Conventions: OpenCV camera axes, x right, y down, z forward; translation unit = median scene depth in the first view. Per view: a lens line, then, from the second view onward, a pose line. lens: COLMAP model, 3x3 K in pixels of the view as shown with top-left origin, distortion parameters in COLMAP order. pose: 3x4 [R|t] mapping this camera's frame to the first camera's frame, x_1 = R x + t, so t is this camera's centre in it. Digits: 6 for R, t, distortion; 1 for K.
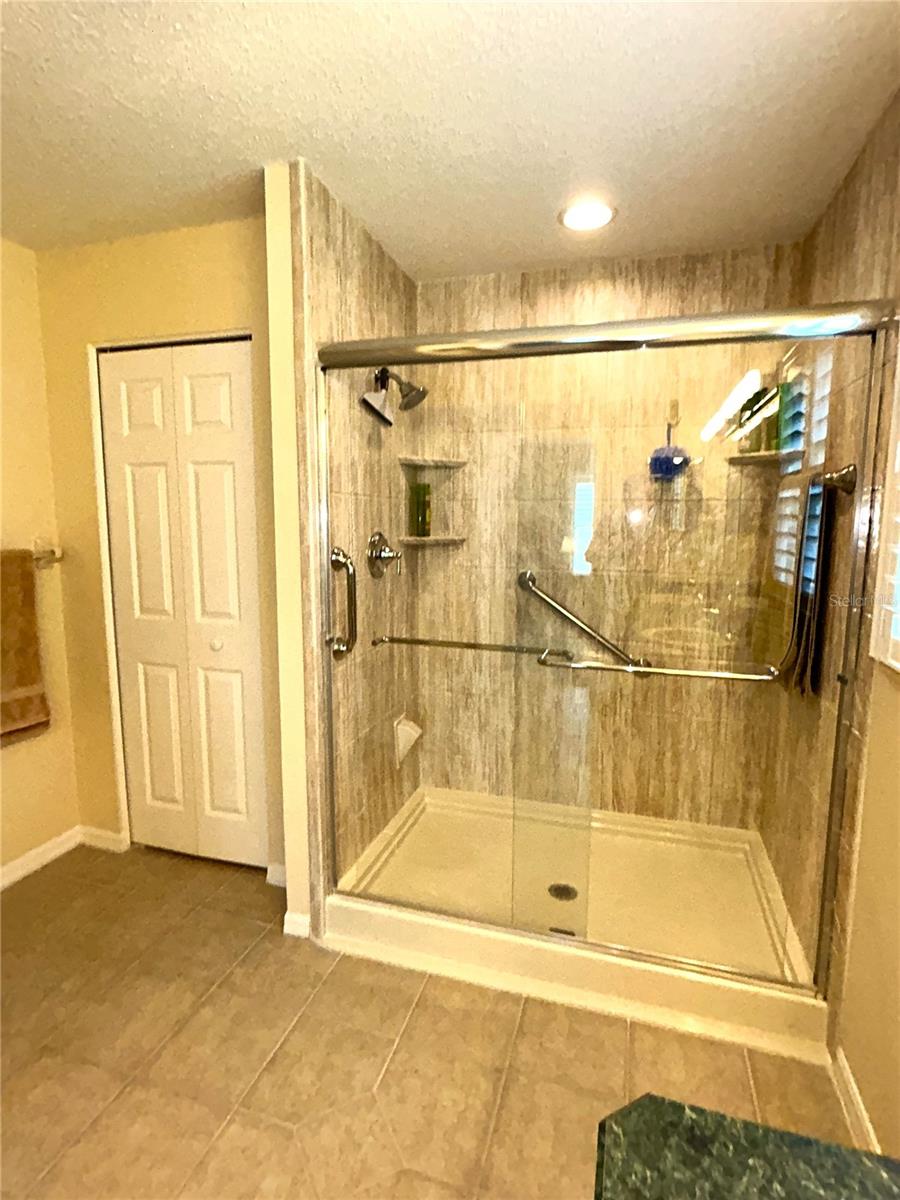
lens RADIAL K [[614.9, 0, 451.0], [0, 614.9, 597.8], [0, 0, 1]] dist [-0.000077, 0.000186]
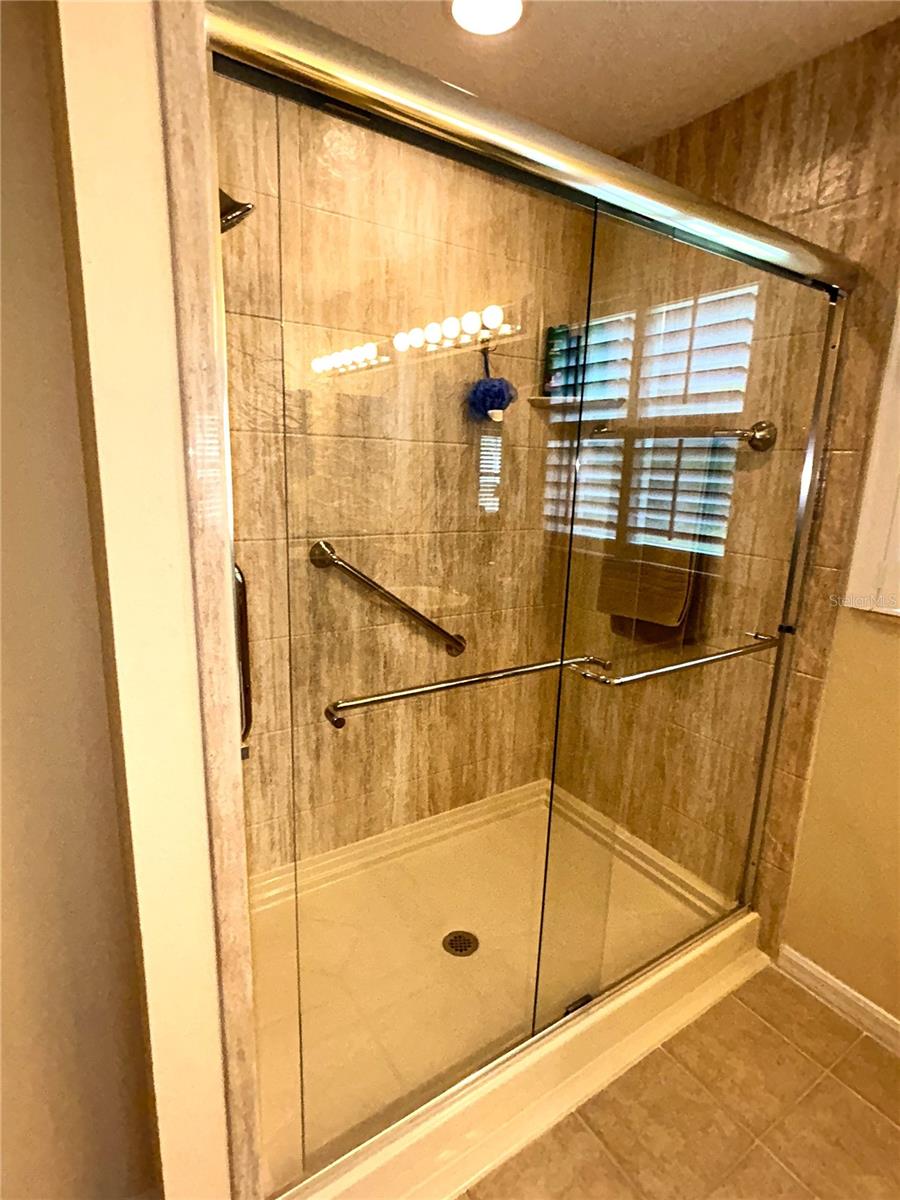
lens RADIAL K [[614.9, 0, 451.0], [0, 614.9, 597.8], [0, 0, 1]] dist [-0.000077, 0.000186]
pose [[0.637551, -0.151089, 0.755448, -0.322467], [0.072258, 0.987985, 0.136616, -0.065747], [-0.767012, -0.032512, 0.640808, 0.461987]]
